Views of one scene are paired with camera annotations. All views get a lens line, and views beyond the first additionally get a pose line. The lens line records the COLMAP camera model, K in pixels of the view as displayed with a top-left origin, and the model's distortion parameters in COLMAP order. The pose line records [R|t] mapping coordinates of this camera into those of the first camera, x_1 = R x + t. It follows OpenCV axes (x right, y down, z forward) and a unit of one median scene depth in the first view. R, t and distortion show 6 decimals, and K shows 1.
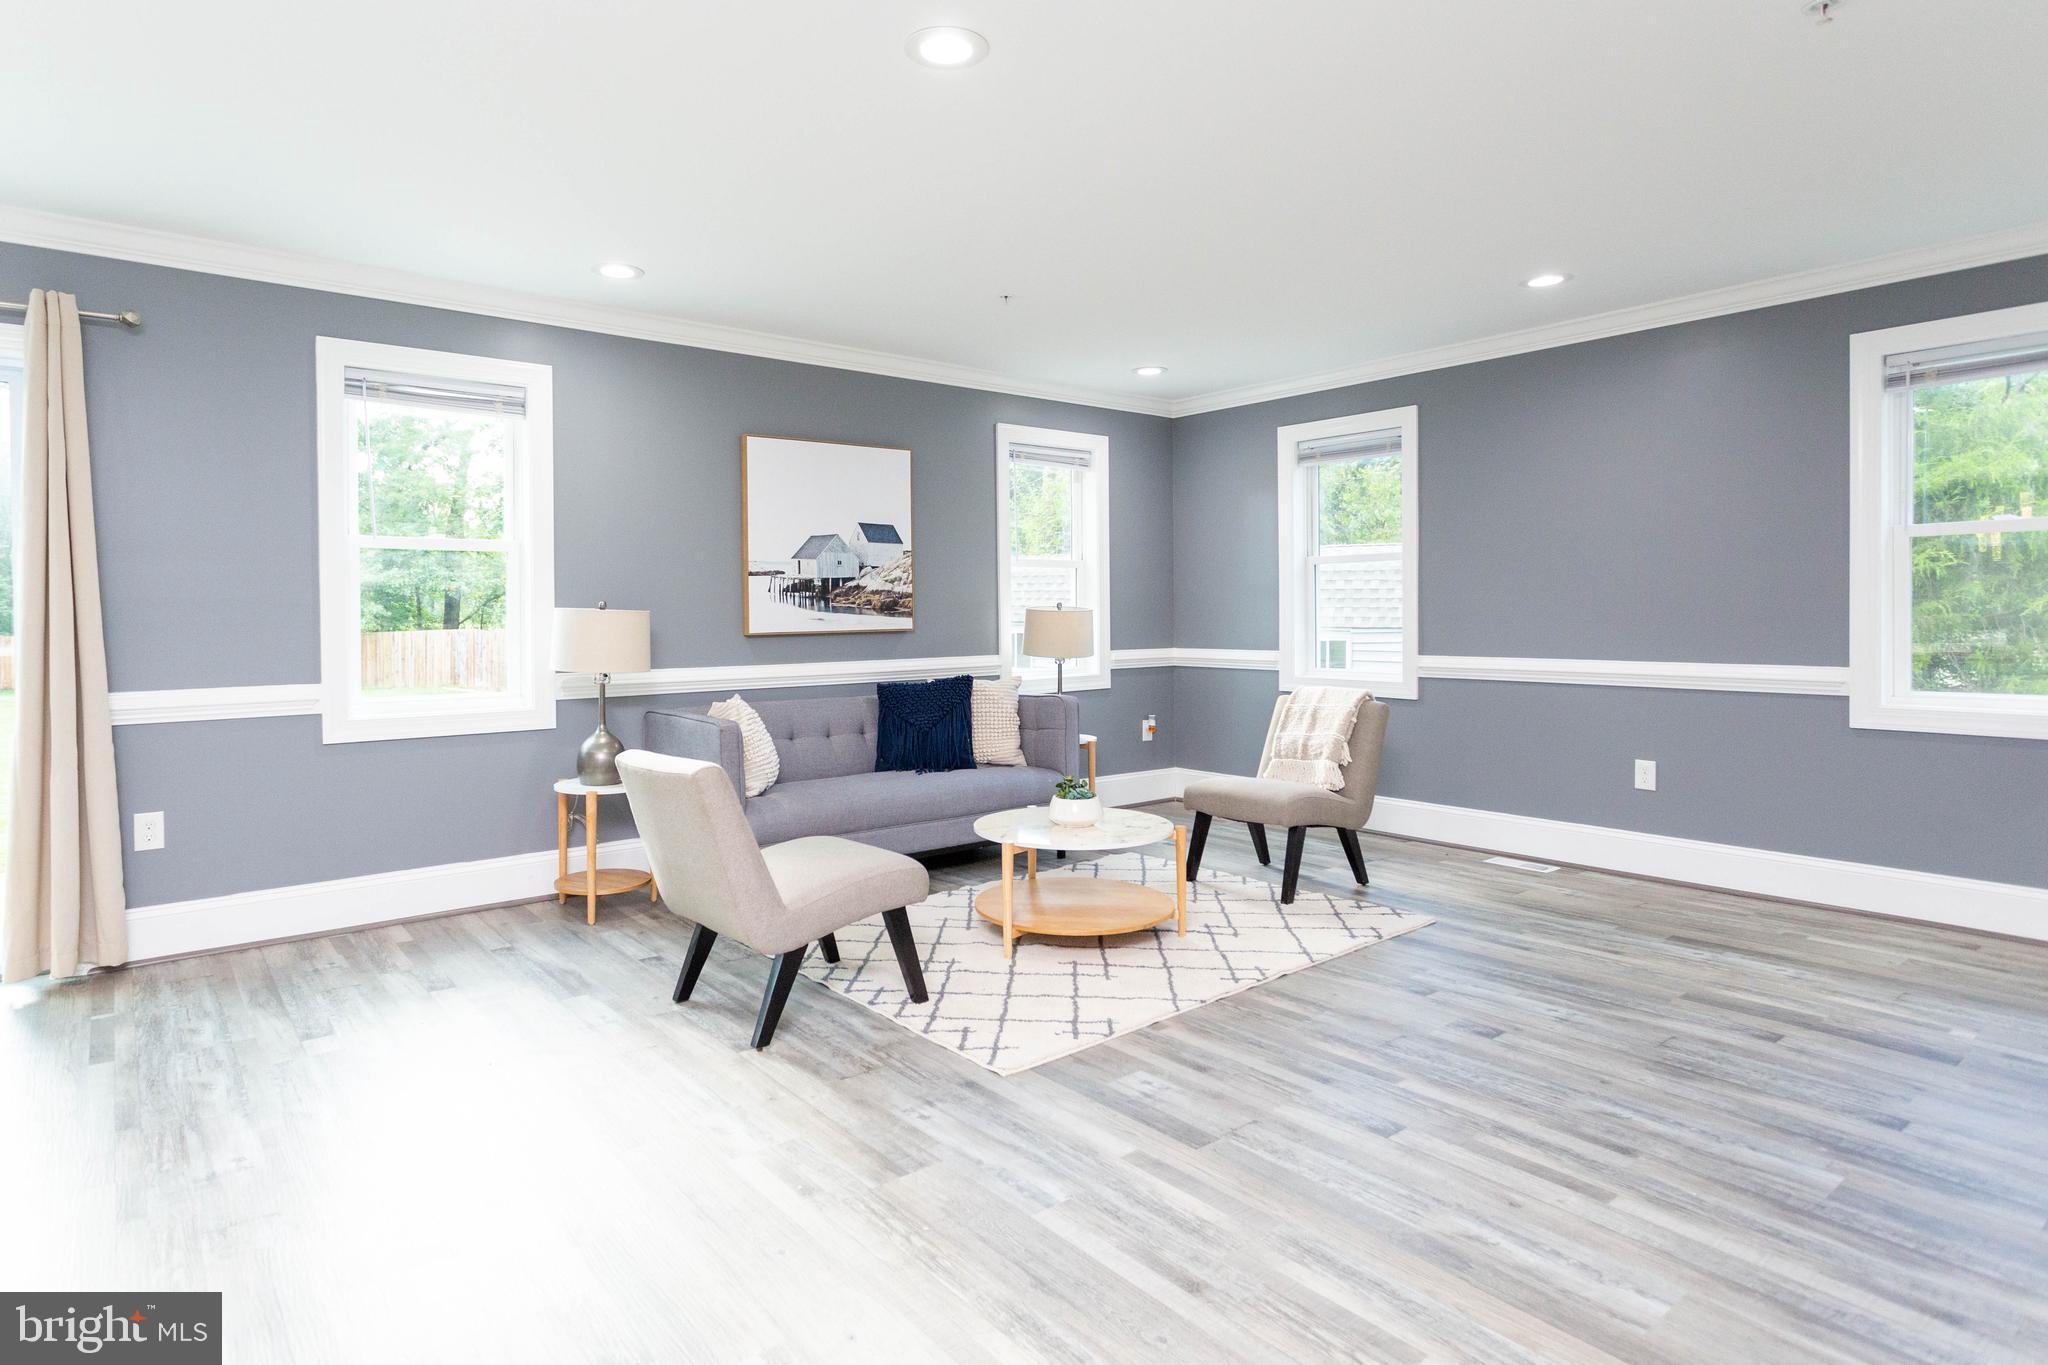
lens RADIAL K [[1107.8, 0, 972.5], [0, 1107.8, 627.8], [0, 0, 1]] dist [-0.003752, 0.004651]
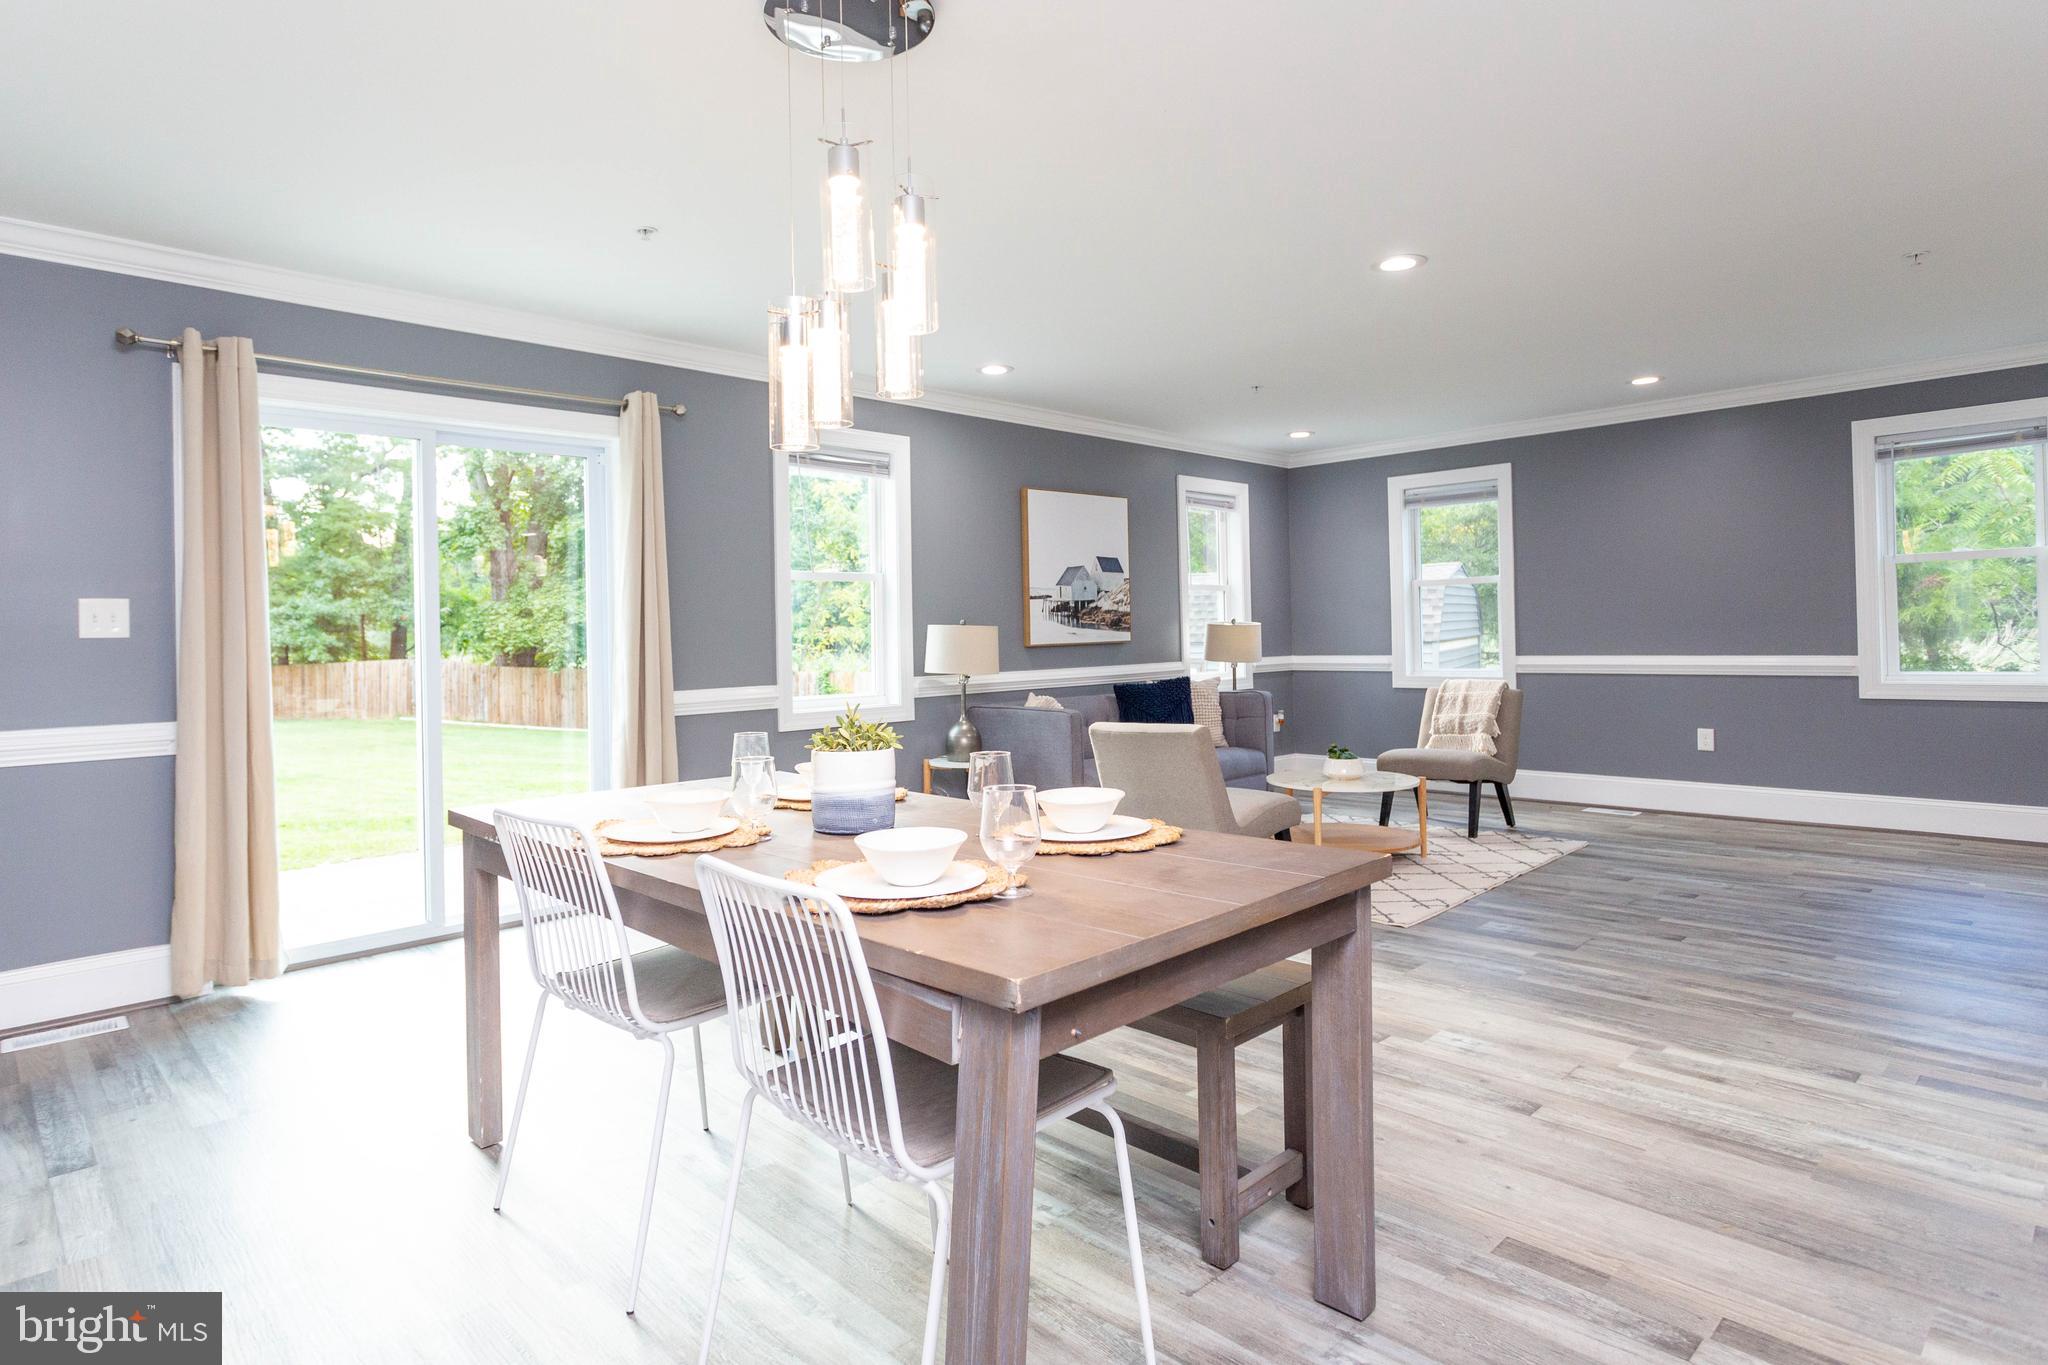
lens RADIAL K [[1107.8, 0, 972.5], [0, 1107.8, 627.8], [0, 0, 1]] dist [-0.003752, 0.004651]
pose [[0.995558, -0.012403, 0.093331, -0.407351], [0.014451, 0.999669, -0.021306, 0.012132], [-0.093036, 0.022560, 0.995407, -0.265083]]
